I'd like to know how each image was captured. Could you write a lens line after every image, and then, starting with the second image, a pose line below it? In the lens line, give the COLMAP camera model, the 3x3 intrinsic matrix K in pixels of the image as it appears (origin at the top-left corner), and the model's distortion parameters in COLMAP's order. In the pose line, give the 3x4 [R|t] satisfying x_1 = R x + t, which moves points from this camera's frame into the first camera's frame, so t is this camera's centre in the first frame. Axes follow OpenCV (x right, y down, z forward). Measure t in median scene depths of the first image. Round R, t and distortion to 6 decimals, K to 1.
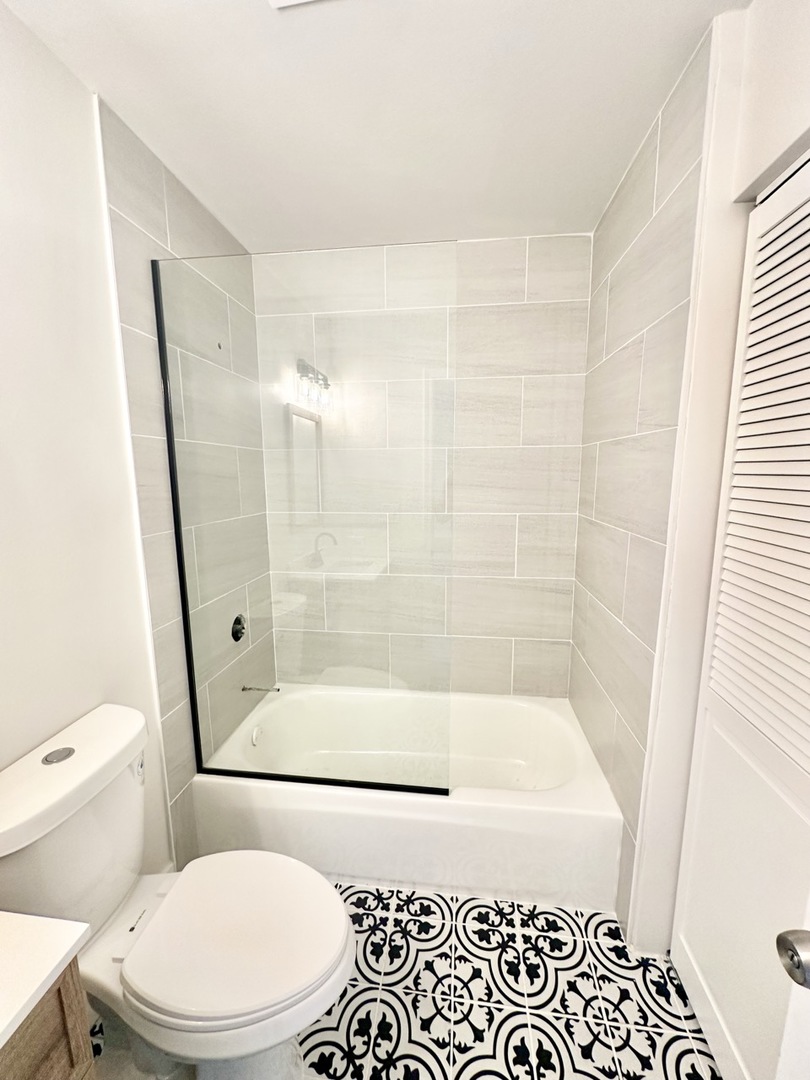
lens RADIAL K [[431.9, 0, 410.4], [0, 431.9, 541.7], [0, 0, 1]] dist [-0.000969, -0.000315]
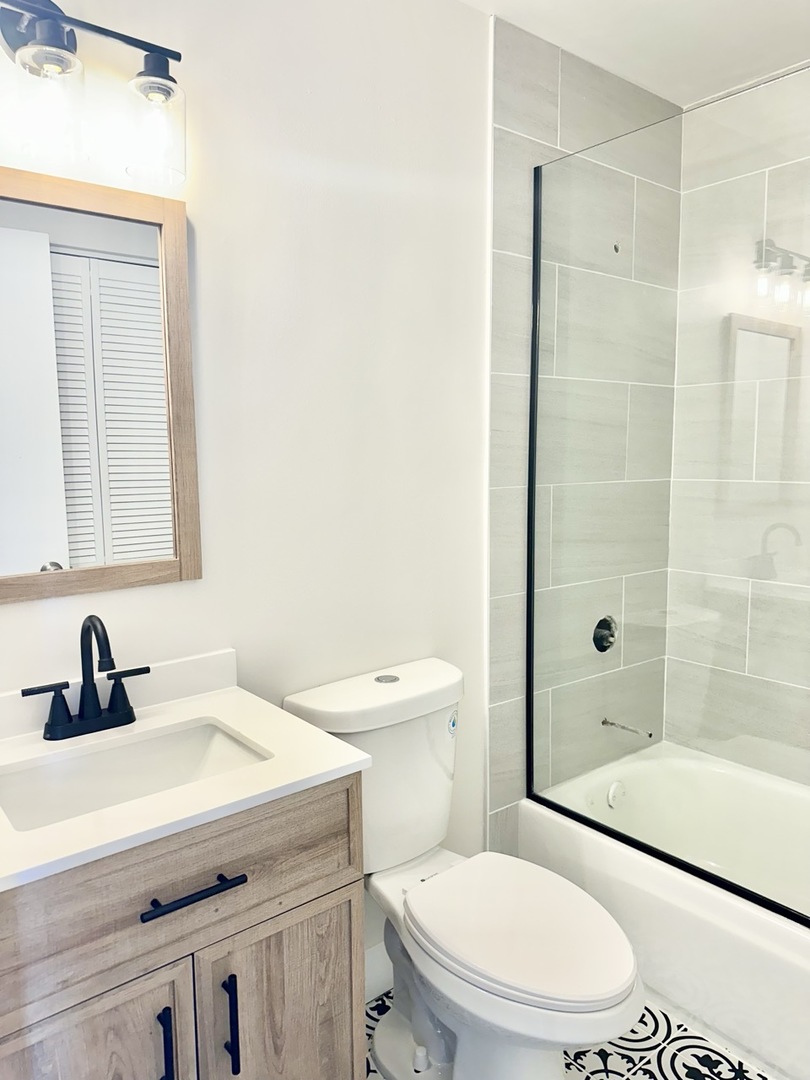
lens RADIAL K [[769.0, 0, 405.0], [0, 769.0, 540.0], [0, 0, 1]] dist [0.078023, -0.151191]
pose [[0.720164, 0.078192, -0.689383, 0.274880], [-0.102910, 0.994676, 0.005315, 0.082755], [0.686129, 0.067117, 0.724377, -0.199666]]
